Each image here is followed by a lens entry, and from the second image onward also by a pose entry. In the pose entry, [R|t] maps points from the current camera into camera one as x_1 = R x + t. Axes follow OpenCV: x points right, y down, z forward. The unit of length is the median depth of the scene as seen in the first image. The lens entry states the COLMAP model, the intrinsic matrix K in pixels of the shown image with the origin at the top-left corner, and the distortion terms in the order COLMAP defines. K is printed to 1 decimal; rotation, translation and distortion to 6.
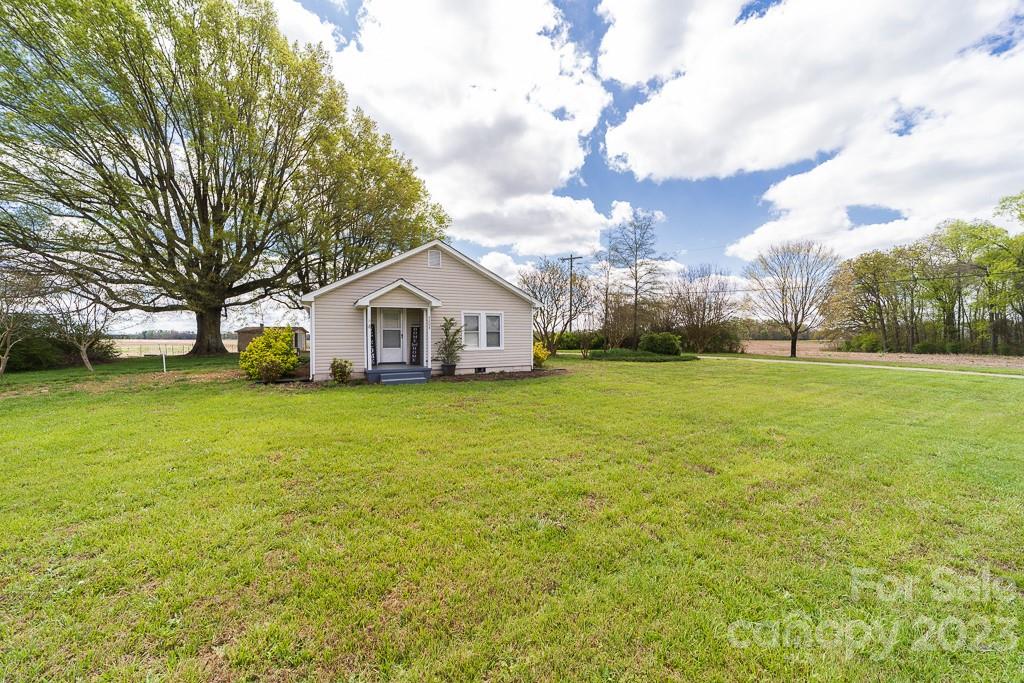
lens RADIAL K [[381.2, 0, 512.0], [0, 381.2, 341.5], [0, 0, 1]] dist [0.001010, 0.000182]
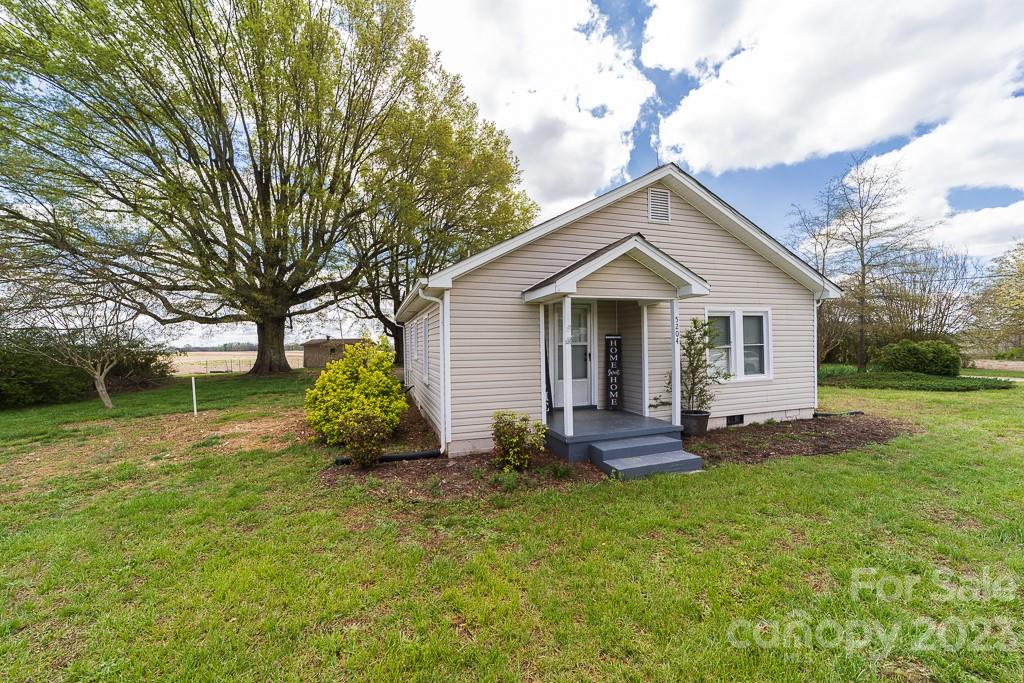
lens RADIAL K [[385.3, 0, 480.6], [0, 385.3, 342.3], [0, 0, 1]] dist [0.045500, 0.000069]
pose [[0.986191, -0.009086, -0.165362, -0.188160], [0.004075, 0.999523, -0.030617, -0.006705], [0.165561, 0.029520, 0.985758, 0.218562]]
